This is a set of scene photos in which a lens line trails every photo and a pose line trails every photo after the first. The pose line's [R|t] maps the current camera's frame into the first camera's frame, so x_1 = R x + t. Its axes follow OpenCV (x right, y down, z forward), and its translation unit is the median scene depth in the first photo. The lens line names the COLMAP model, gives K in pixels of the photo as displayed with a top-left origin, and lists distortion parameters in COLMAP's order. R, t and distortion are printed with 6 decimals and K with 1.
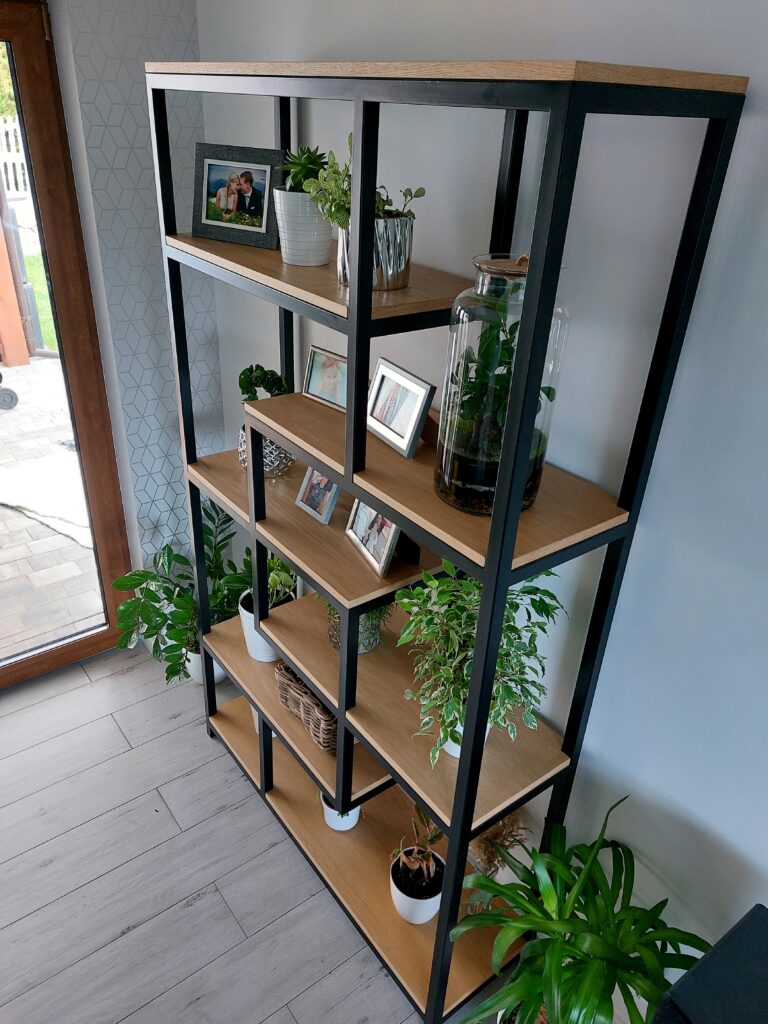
lens RADIAL K [[726.0, 0, 384.0], [0, 726.0, 512.0], [0, 0, 1]] dist [0.050552, -0.063993]
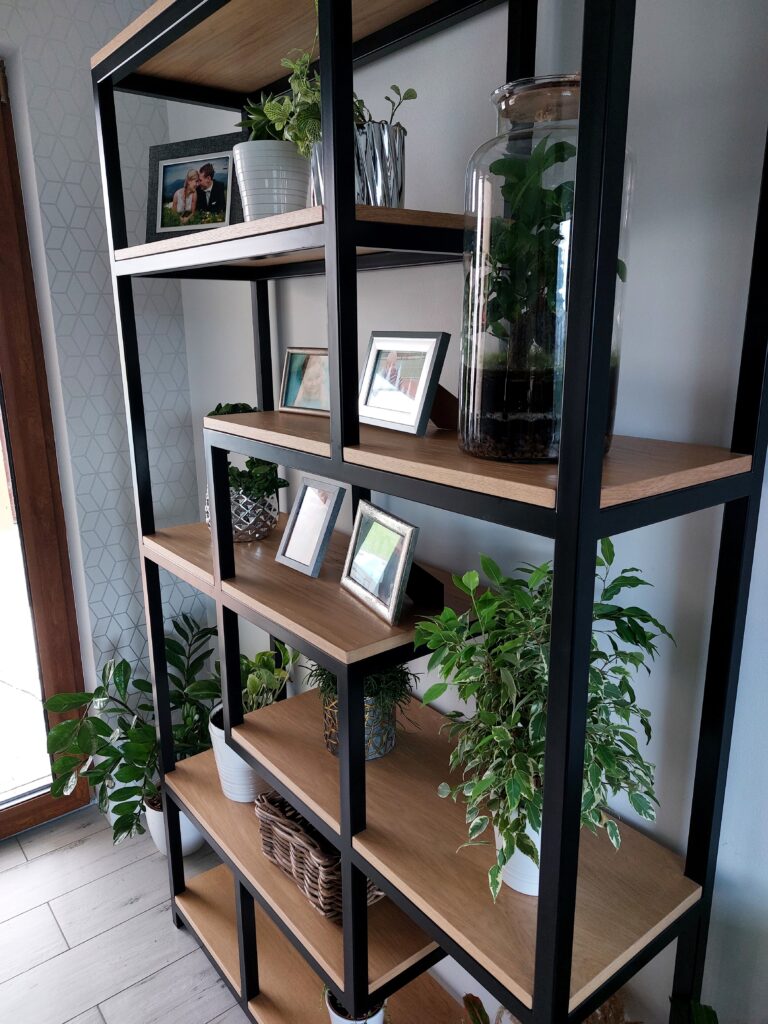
lens RADIAL K [[726.0, 0, 384.0], [0, 726.0, 512.0], [0, 0, 1]] dist [0.050552, -0.063993]
pose [[0.998181, -0.060231, 0.002646, -0.006396], [0.058946, 0.965793, -0.252527, 0.149768], [0.012655, 0.252224, 0.967586, 0.260287]]
